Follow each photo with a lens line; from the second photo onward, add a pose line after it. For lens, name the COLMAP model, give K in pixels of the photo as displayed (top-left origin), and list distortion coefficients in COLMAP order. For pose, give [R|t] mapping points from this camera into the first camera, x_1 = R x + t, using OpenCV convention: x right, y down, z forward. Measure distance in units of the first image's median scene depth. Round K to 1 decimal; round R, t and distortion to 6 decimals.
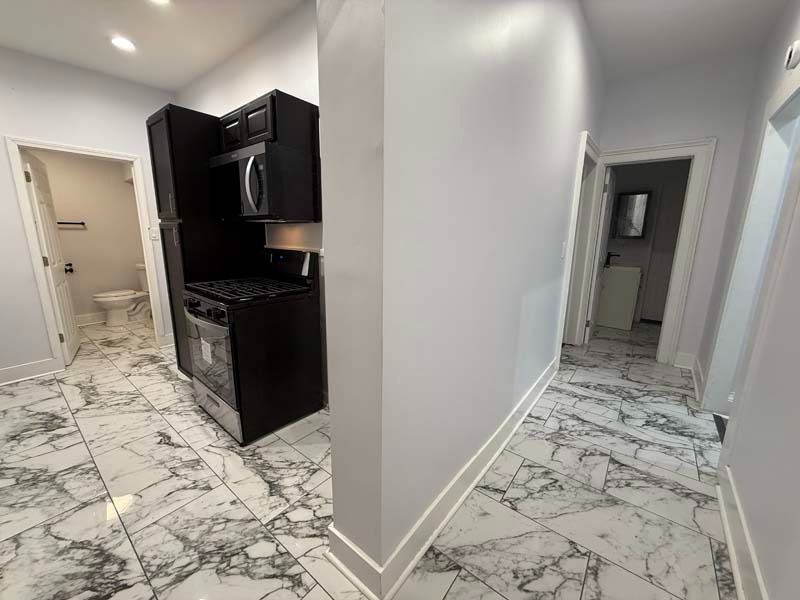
lens RADIAL K [[319.1, 0, 398.1], [0, 319.1, 298.6], [0, 0, 1]] dist [-0.000149, 0.000272]
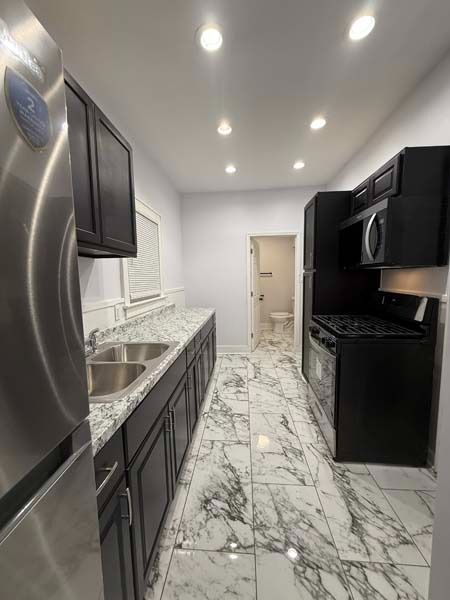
lens RADIAL K [[239.3, 0, 226.5], [0, 239.3, 298.9], [0, 0, 1]] dist [-0.000149, 0.000272]
pose [[0.565761, 0.056461, -0.822634, -0.027728], [-0.140726, 0.989628, -0.028861, -0.037165], [0.812472, 0.132095, 0.567838, 0.105139]]
